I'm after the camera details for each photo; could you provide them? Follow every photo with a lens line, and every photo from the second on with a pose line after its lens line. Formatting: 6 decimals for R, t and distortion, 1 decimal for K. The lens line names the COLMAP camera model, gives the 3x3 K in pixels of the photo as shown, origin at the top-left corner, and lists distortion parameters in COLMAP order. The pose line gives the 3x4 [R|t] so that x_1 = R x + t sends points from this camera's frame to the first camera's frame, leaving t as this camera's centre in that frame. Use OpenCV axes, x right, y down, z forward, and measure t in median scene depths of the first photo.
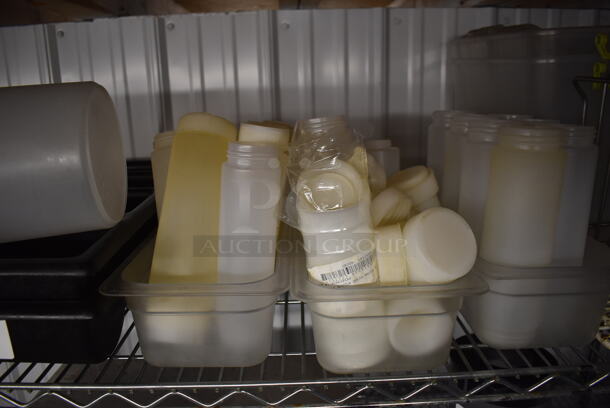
lens RADIAL K [[476.7, 0, 305.0], [0, 476.7, 204.0], [0, 0, 1]] dist [-0.087436, 0.000911]
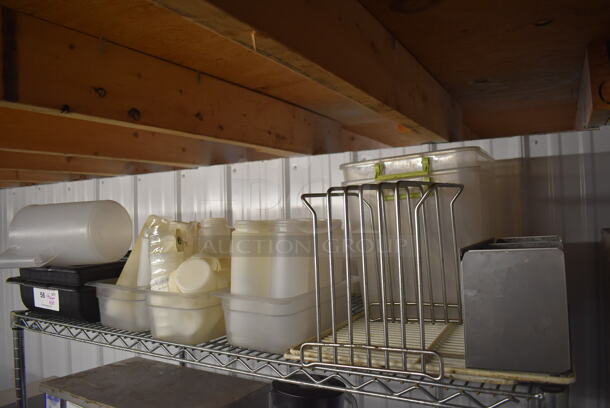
lens RADIAL K [[476.7, 0, 305.0], [0, 476.7, 204.0], [0, 0, 1]] dist [-0.087436, 0.000911]
pose [[0.853328, -0.009044, -0.521296, 1.285909], [-0.126946, 0.966155, -0.224564, 0.133329], [0.505684, 0.257803, 0.823299, -0.373890]]
